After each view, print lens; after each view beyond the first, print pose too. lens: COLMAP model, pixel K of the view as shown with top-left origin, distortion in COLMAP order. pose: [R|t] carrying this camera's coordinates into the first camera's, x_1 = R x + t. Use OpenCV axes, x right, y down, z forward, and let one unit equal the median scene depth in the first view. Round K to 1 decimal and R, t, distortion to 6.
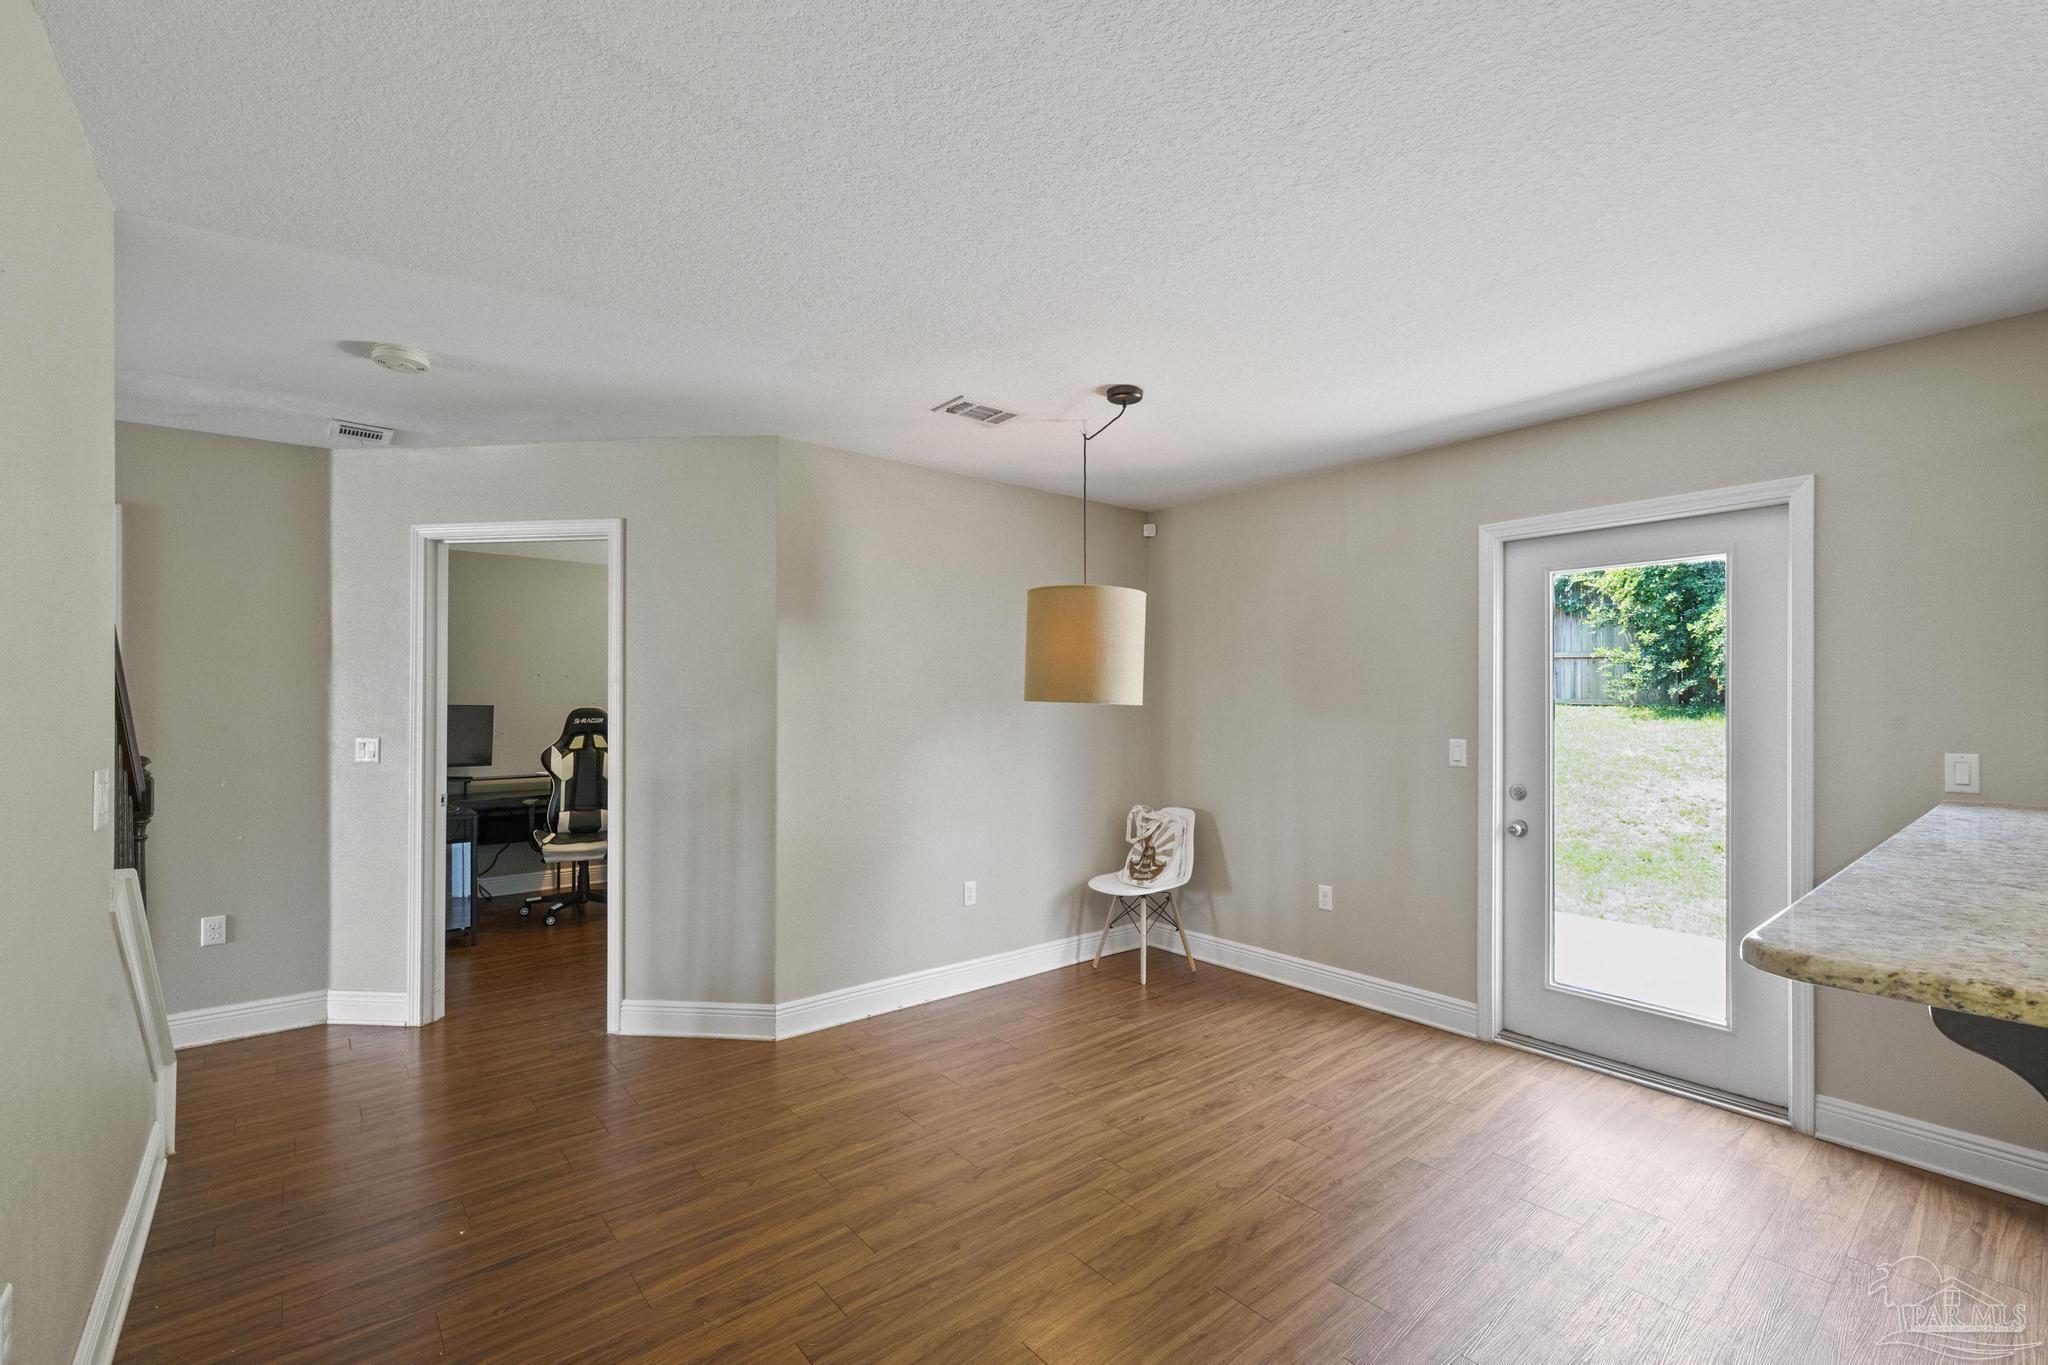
lens RADIAL K [[858.4, 0, 996.1], [0, 858.4, 696.7], [0, 0, 1]] dist [-0.000297, 0.000016]
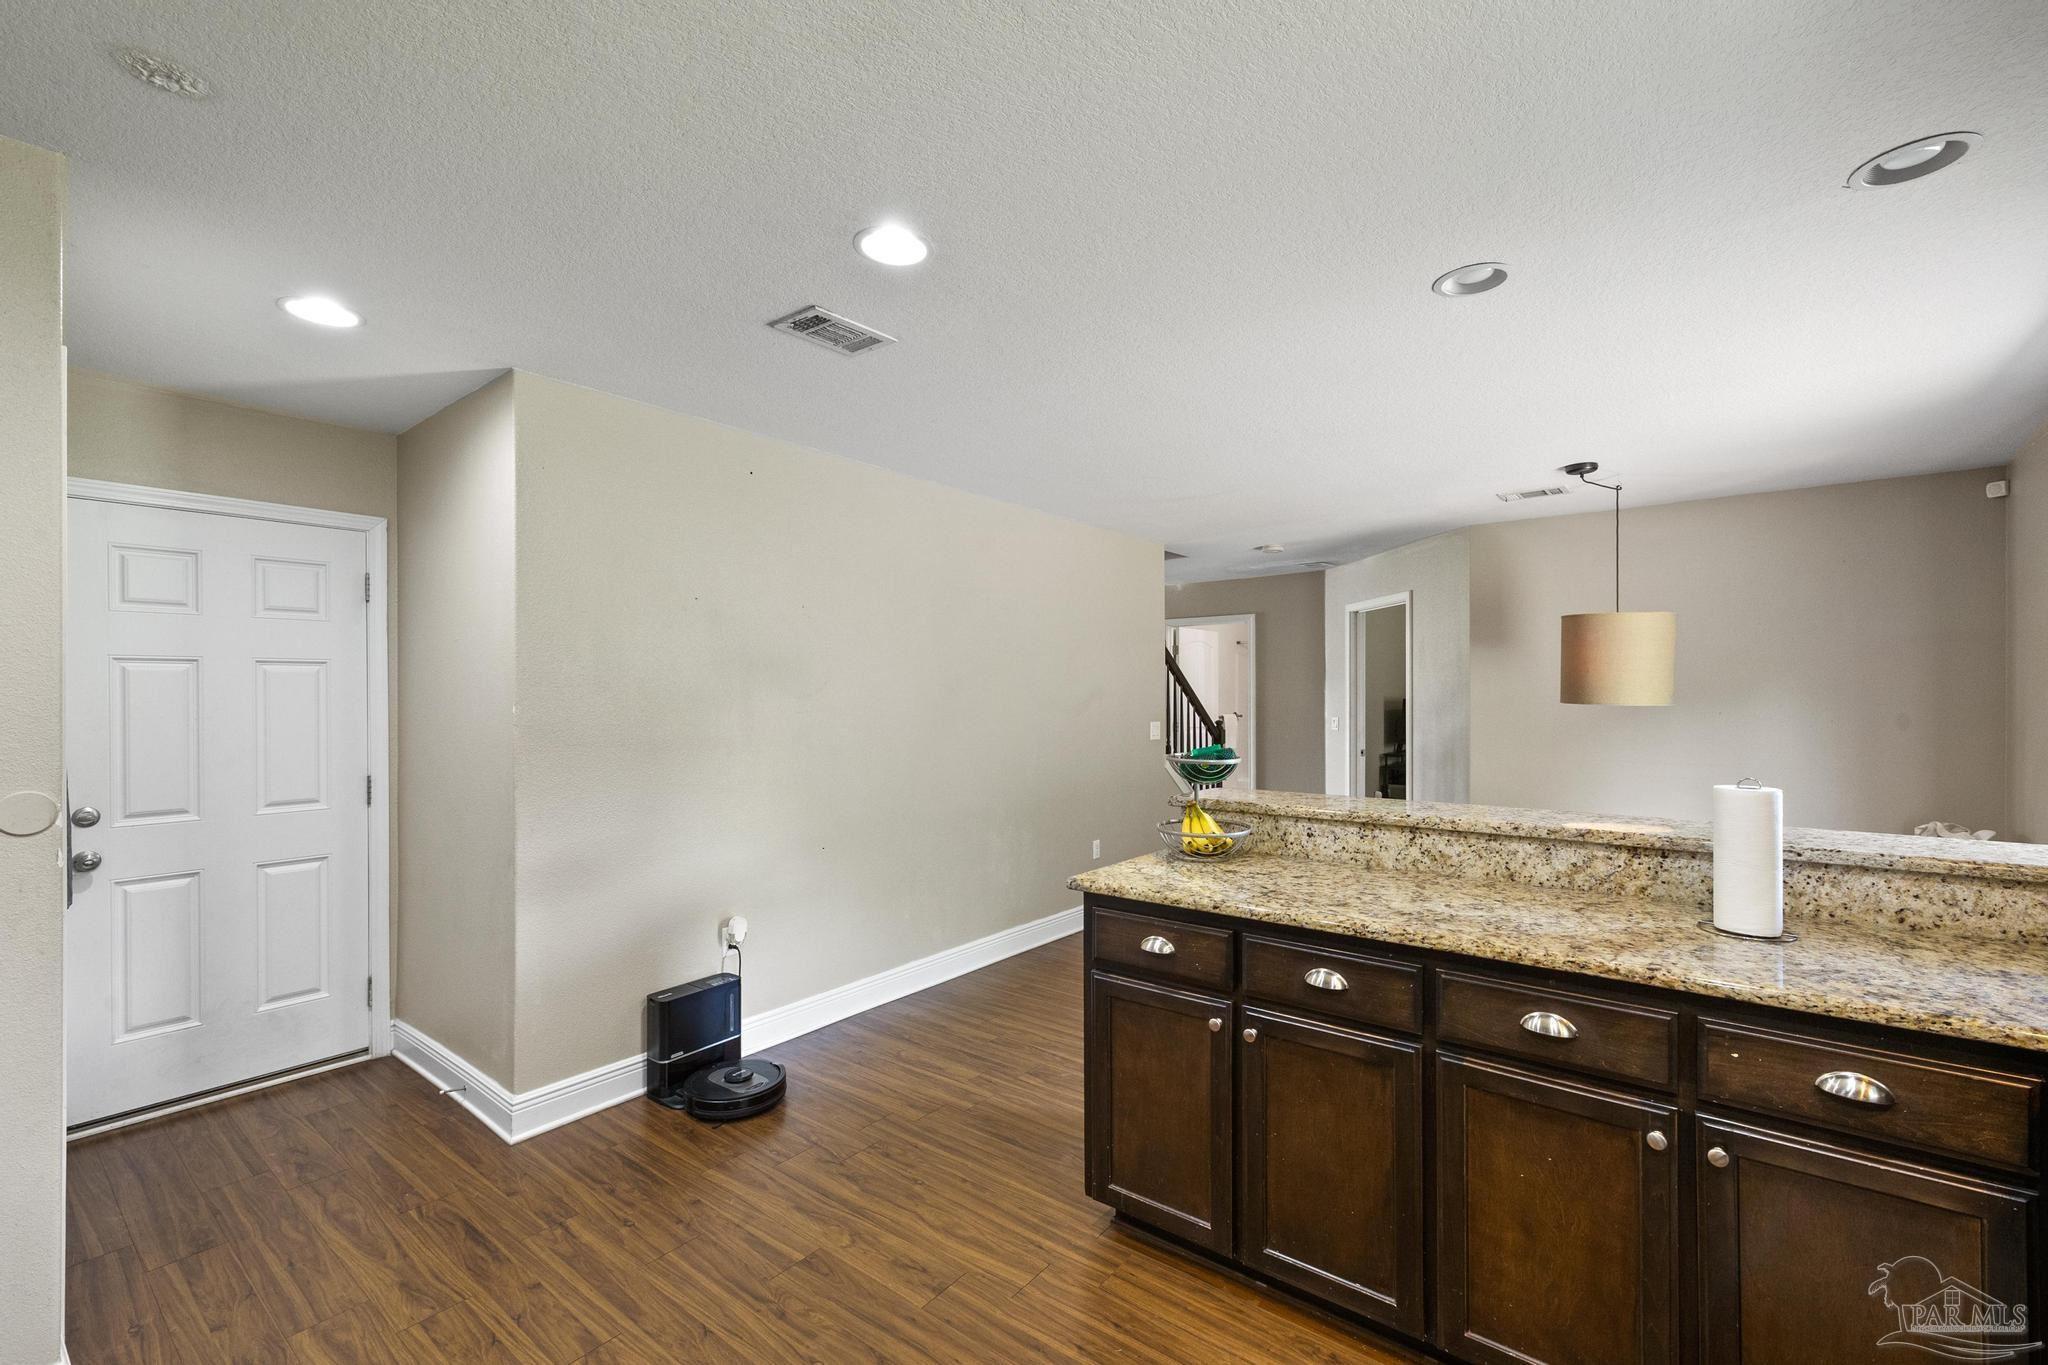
lens RADIAL K [[872.8, 0, 1030.5], [0, 872.8, 698.1], [0, 0, 1]] dist [0.000834, 0.000278]
pose [[0.221914, 0.001577, -0.975065, 1.011840], [0.009020, 0.999953, 0.003670, -0.010022], [0.975024, -0.009609, 0.221890, -0.098865]]
